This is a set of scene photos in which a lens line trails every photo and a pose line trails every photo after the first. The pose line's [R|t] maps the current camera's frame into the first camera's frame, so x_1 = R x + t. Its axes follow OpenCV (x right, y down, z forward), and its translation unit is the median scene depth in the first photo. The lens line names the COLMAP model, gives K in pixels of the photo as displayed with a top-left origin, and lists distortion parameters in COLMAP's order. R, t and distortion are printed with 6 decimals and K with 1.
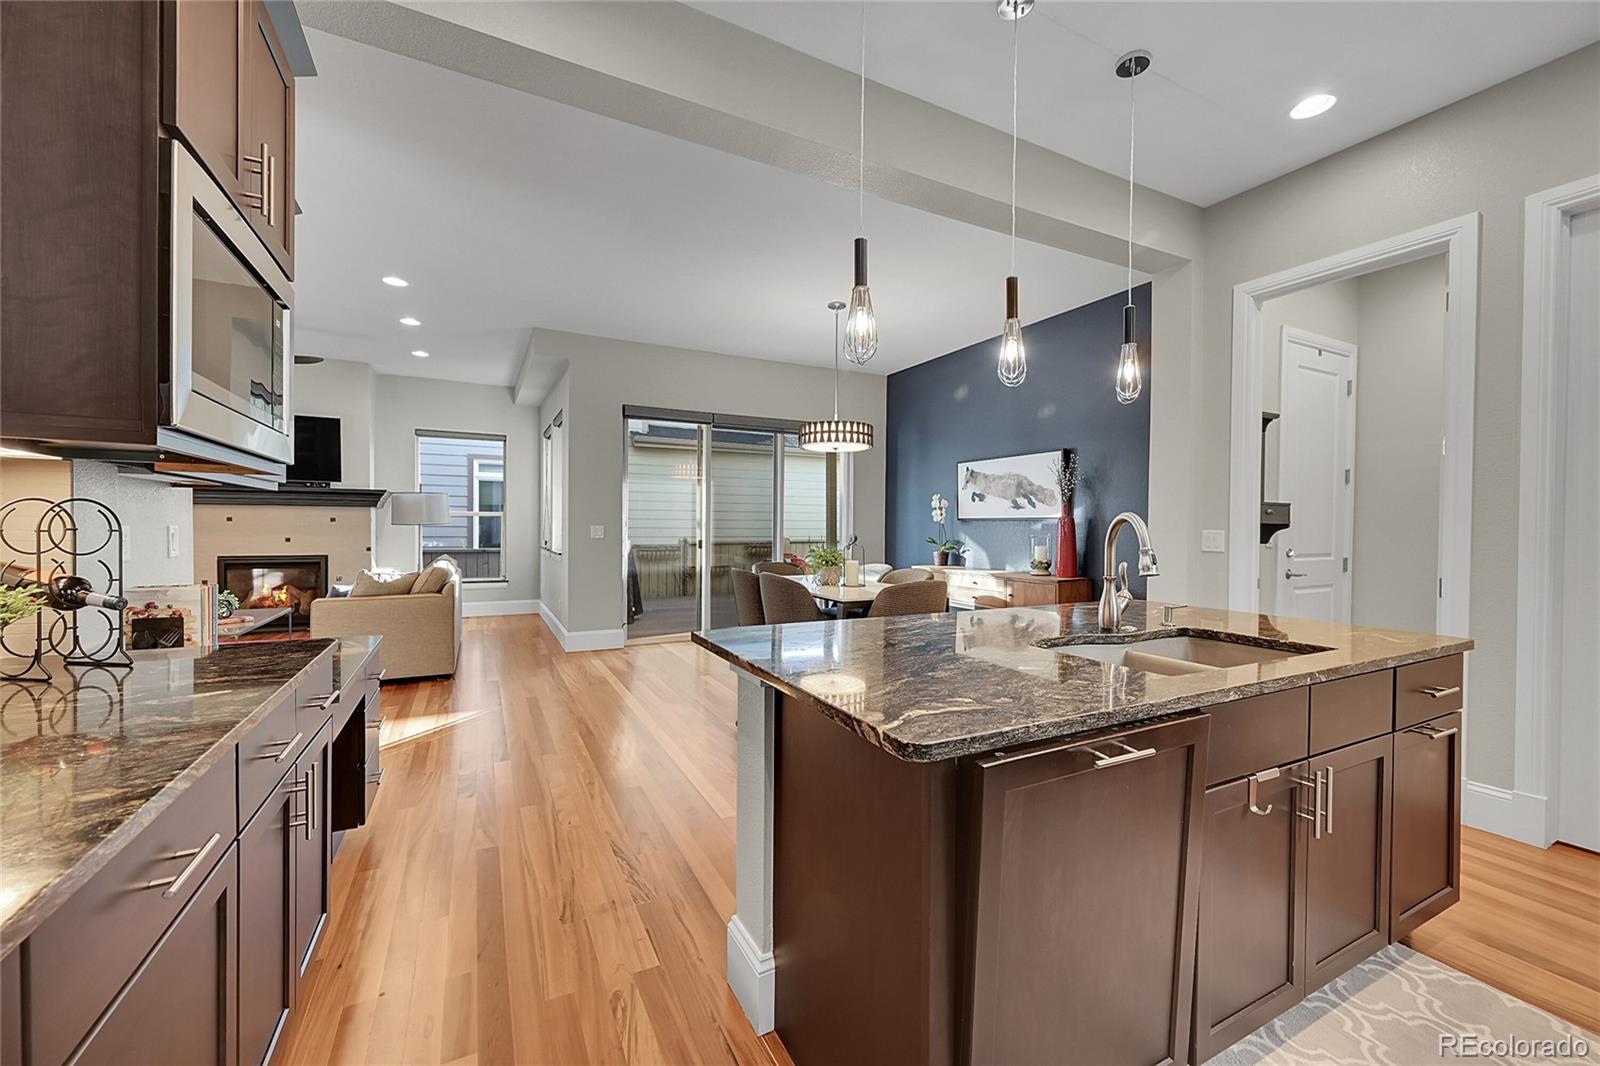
lens RADIAL K [[625.5, 0, 793.3], [0, 625.5, 530.3], [0, 0, 1]] dist [0.000365, 0.000014]
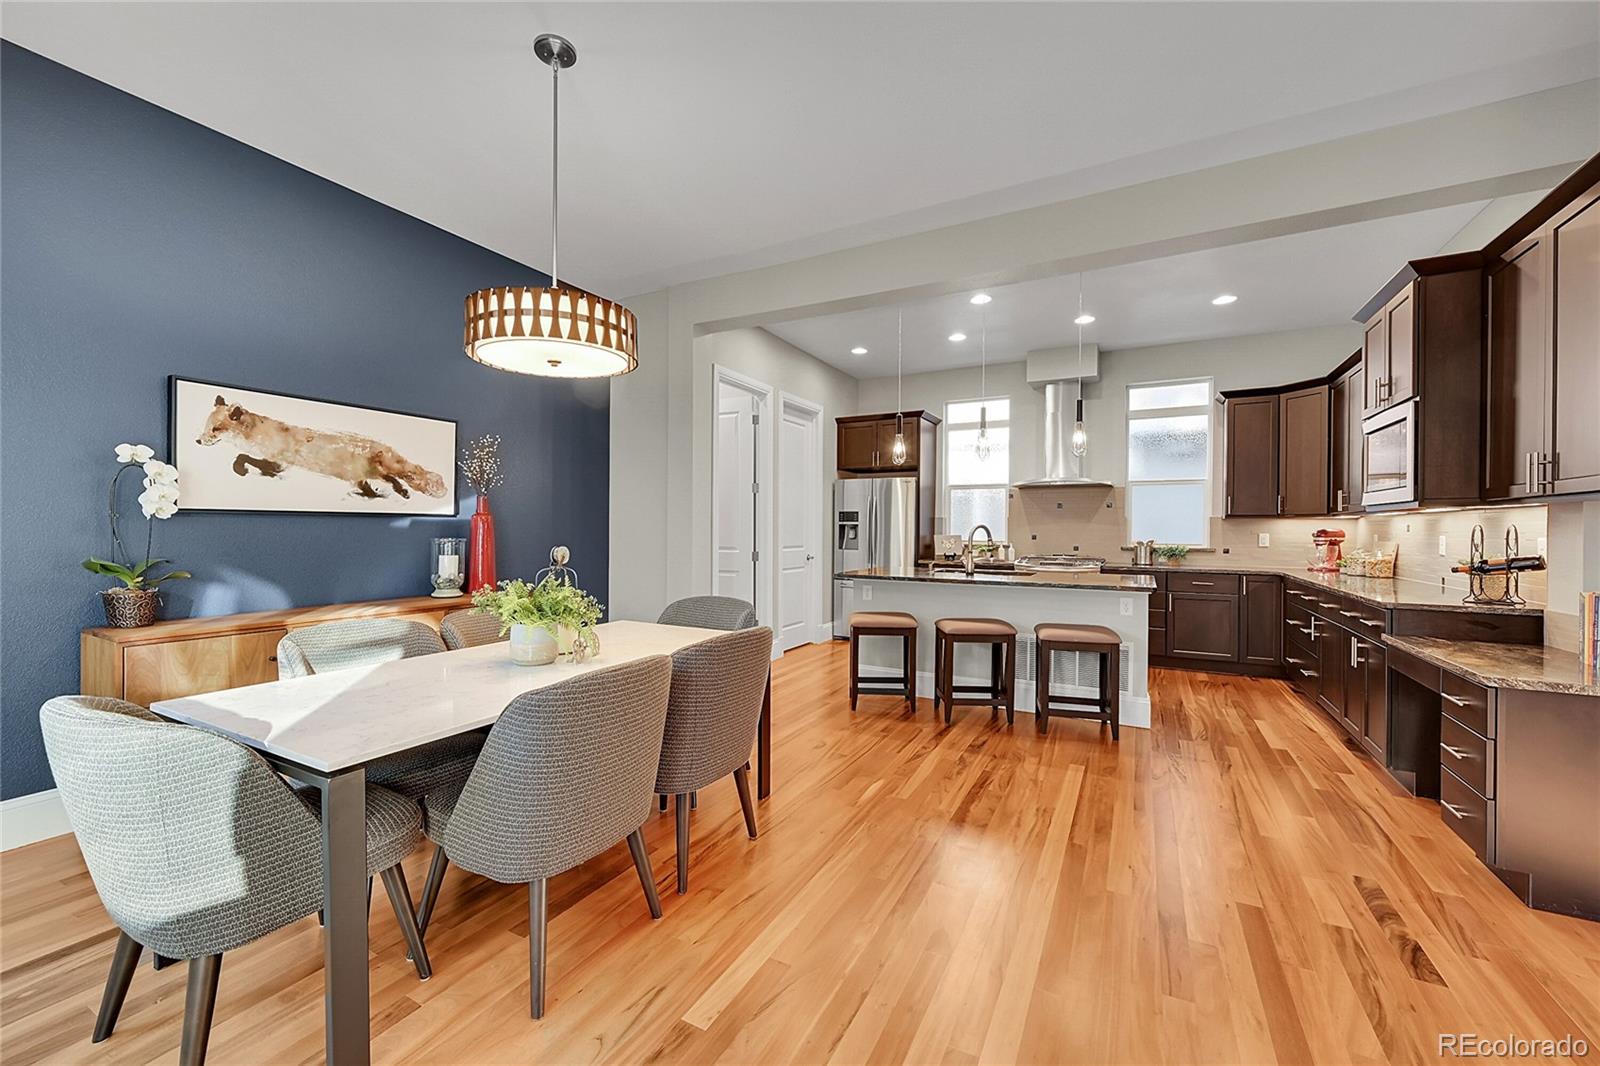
lens RADIAL K [[625.5, 0, 793.3], [0, 625.5, 530.3], [0, 0, 1]] dist [0.000365, 0.000014]
pose [[-0.565664, -0.017759, 0.824445, -0.376849], [-0.004329, 0.999818, 0.018567, -0.015670], [-0.824625, 0.006933, -0.565638, 1.017906]]
